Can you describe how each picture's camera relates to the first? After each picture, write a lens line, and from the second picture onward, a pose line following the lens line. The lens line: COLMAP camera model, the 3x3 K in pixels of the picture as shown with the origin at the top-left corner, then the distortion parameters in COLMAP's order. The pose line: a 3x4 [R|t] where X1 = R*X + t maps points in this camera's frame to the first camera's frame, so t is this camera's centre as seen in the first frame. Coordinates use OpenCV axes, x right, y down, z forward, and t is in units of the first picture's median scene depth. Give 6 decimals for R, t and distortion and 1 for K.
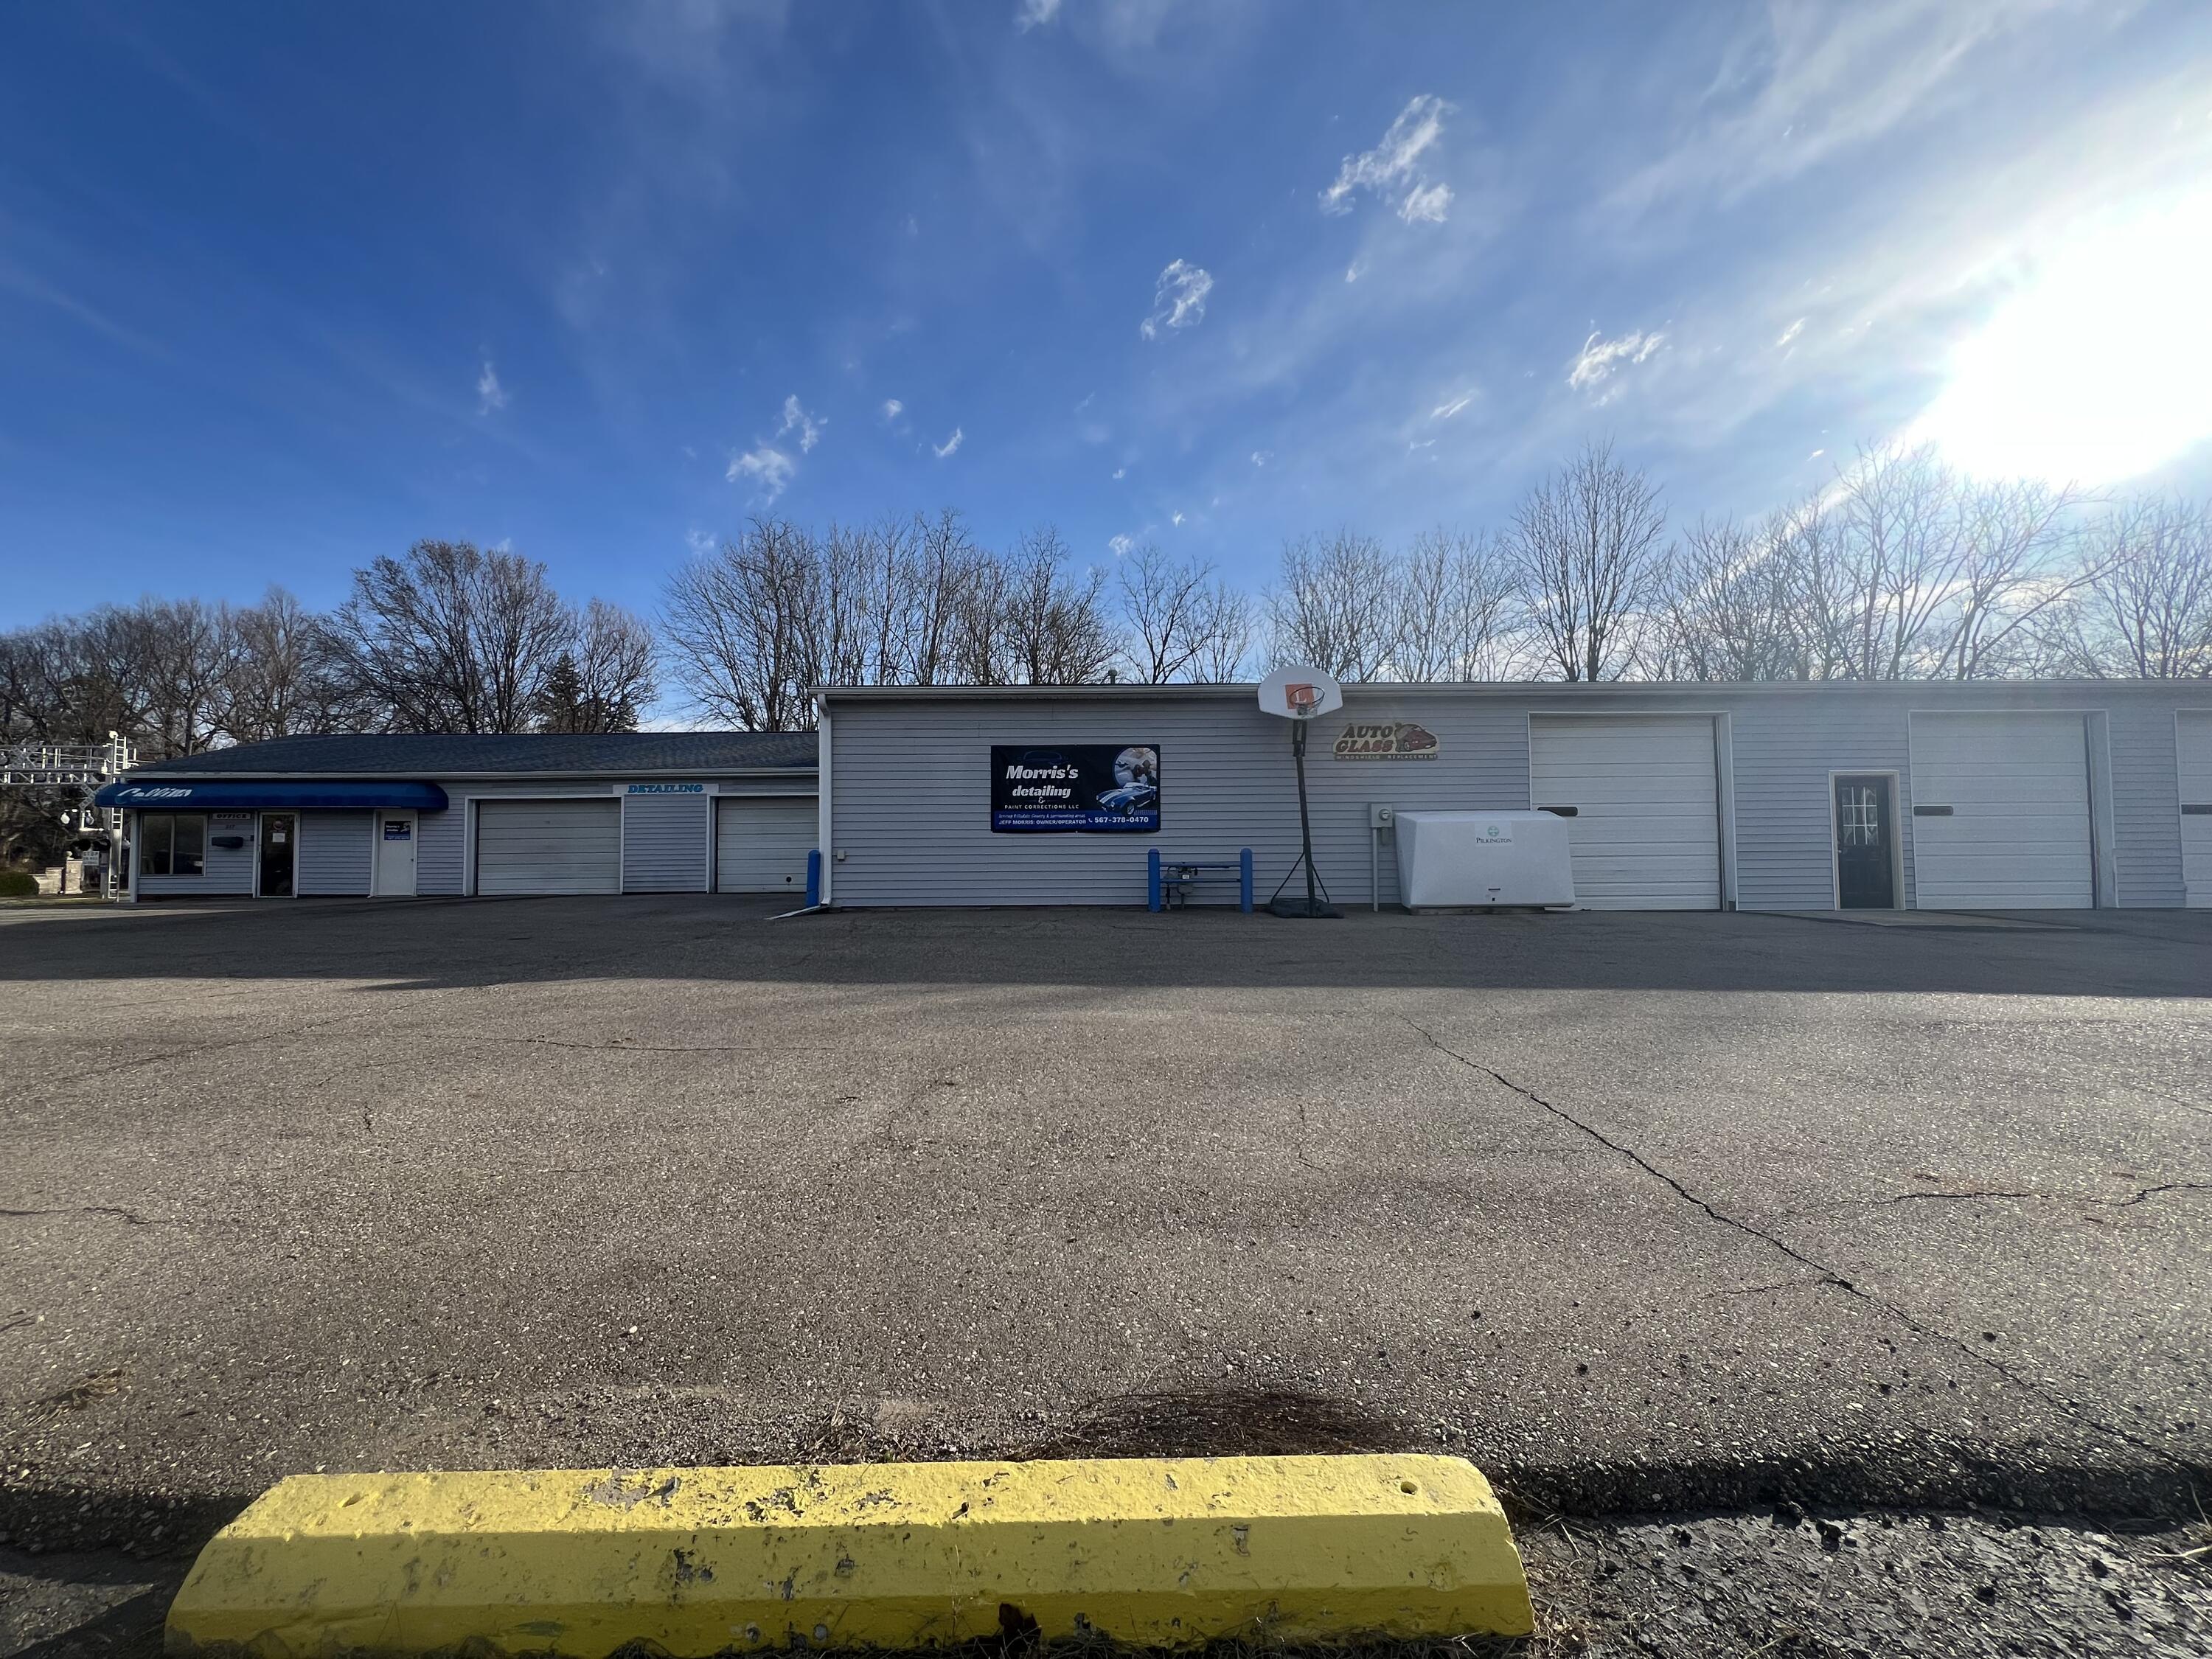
lens RADIAL K [[885.2, 0, 1097.8], [0, 885.2, 817.6], [0, 0, 1]] dist [-0.001569, 0.000047]
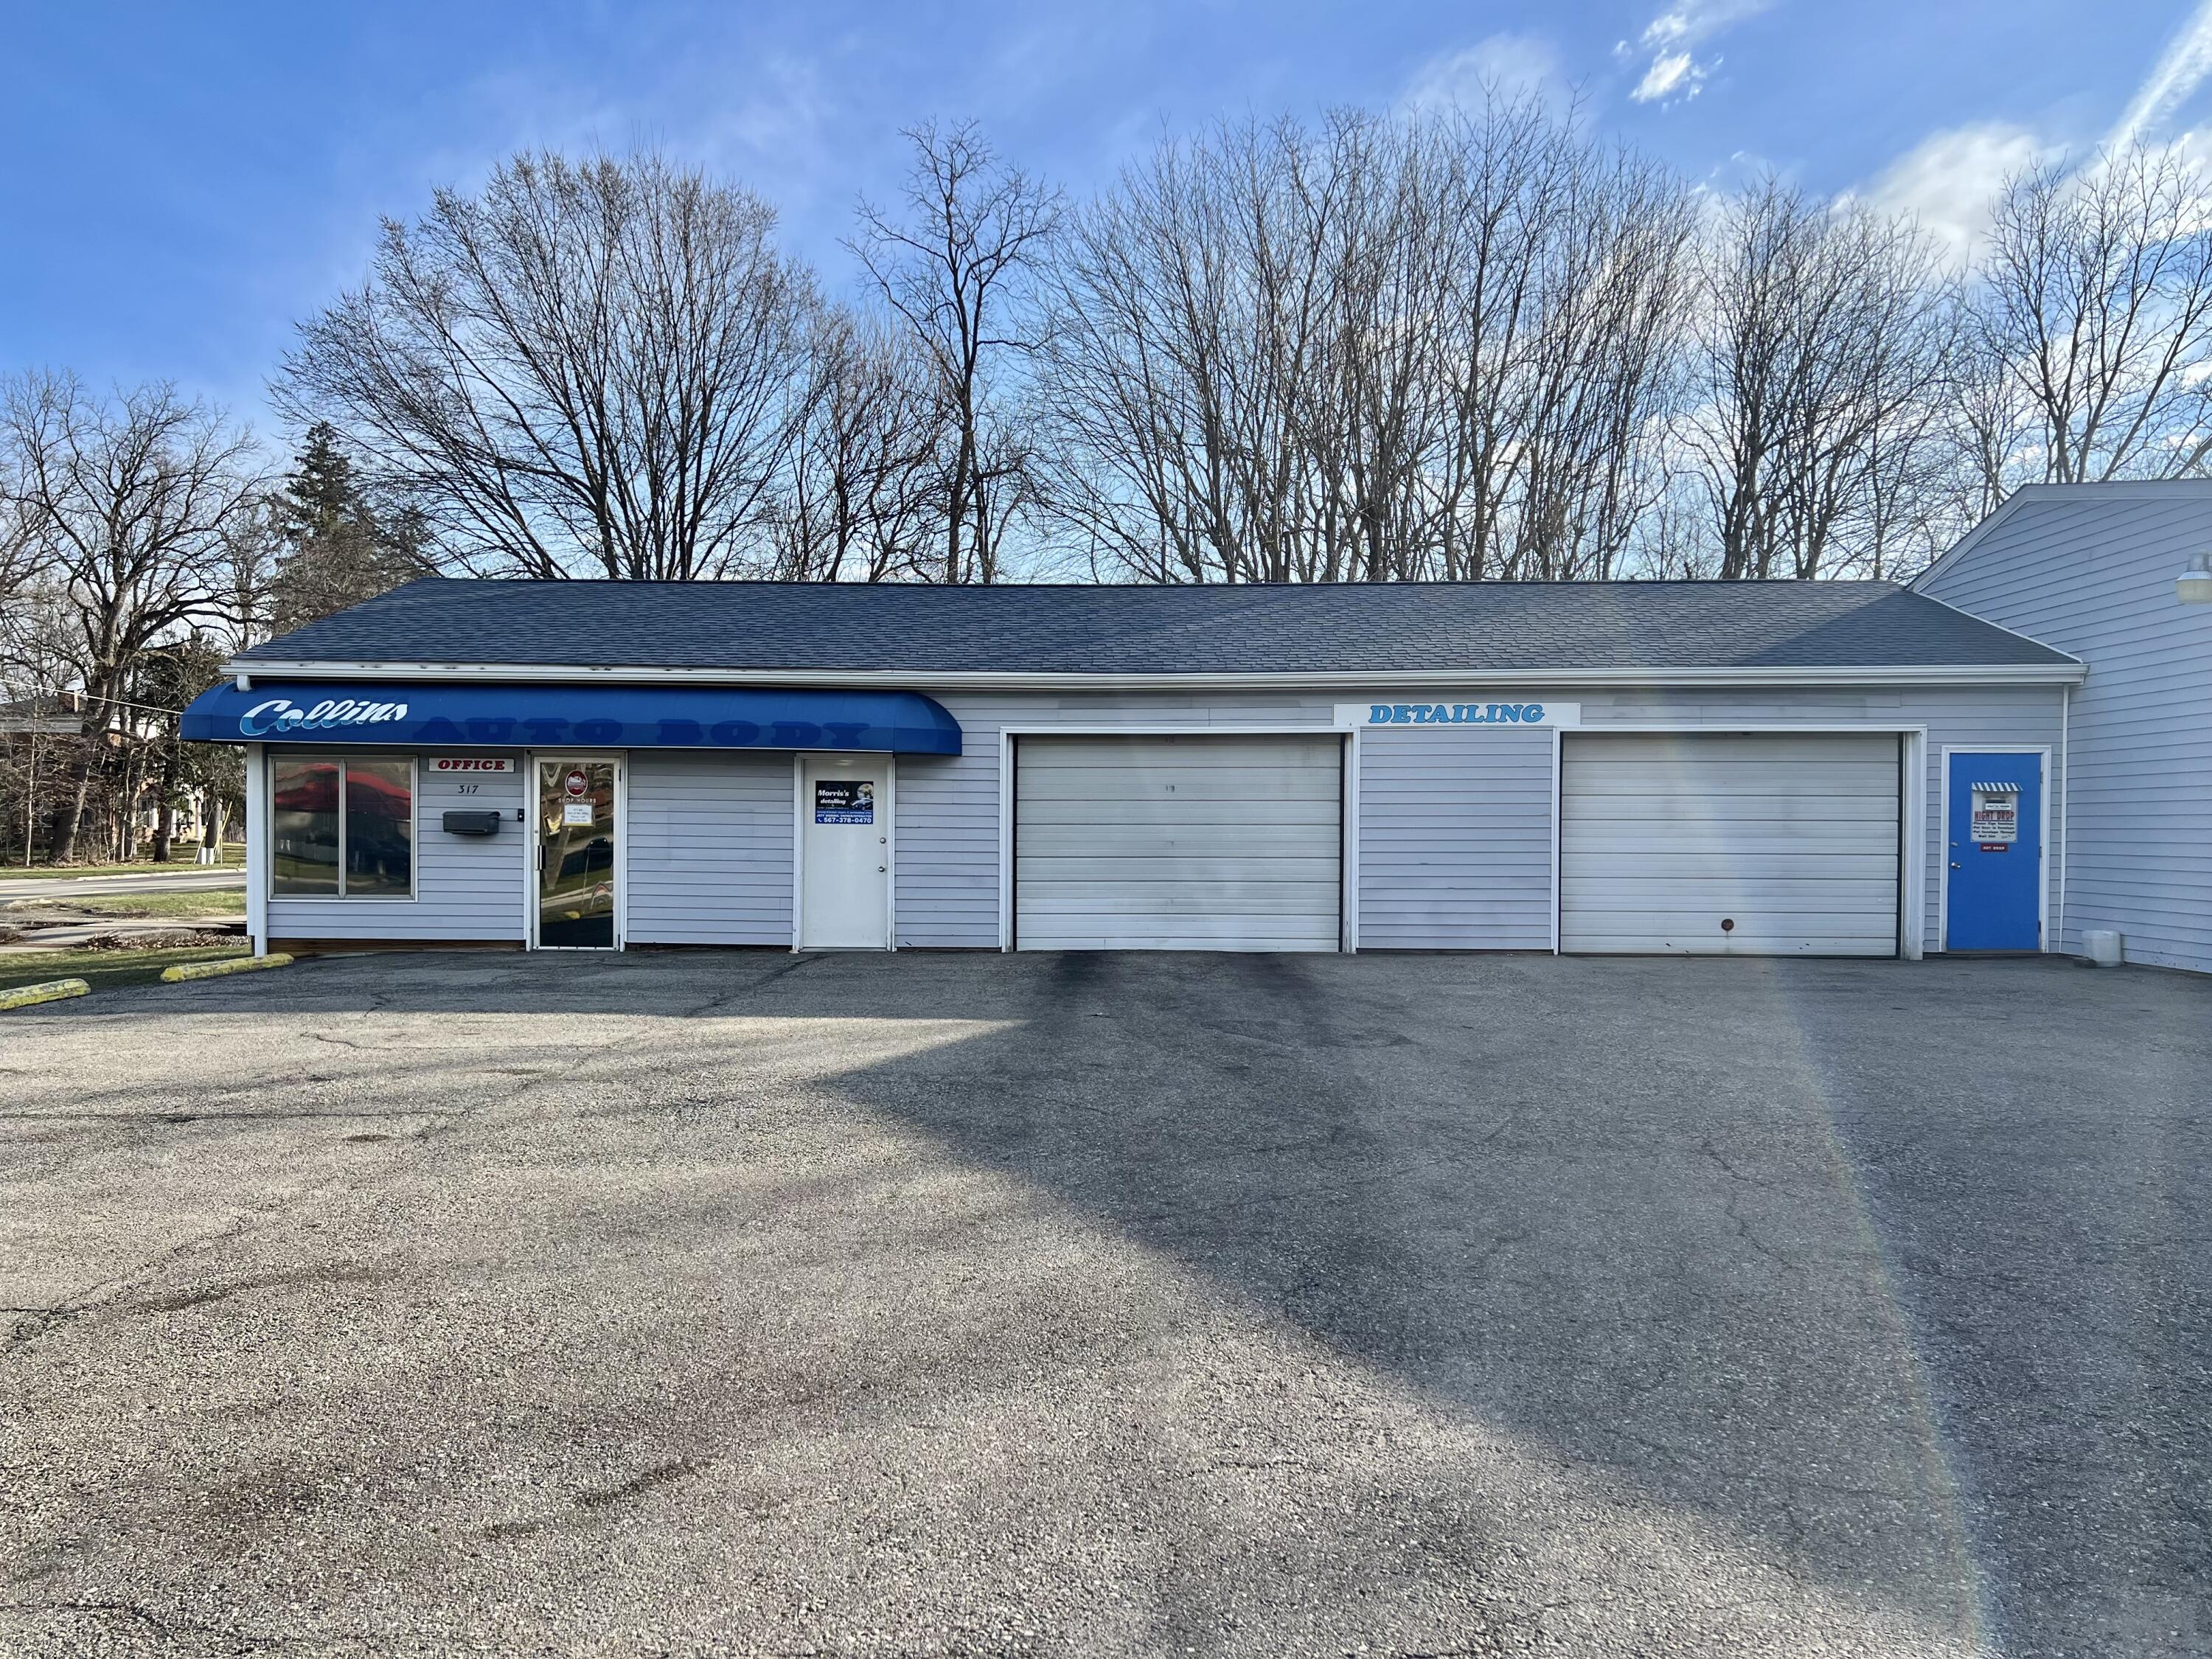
lens RADIAL K [[1652.8, 0, 1098.6], [0, 1652.8, 836.3], [0, 0, 1]] dist [0.075616, -0.085638]
pose [[0.998863, 0.012918, -0.045879, -0.660371], [-0.010321, 0.998354, 0.056407, -0.017005], [0.046532, -0.055870, 0.997353, 0.187413]]
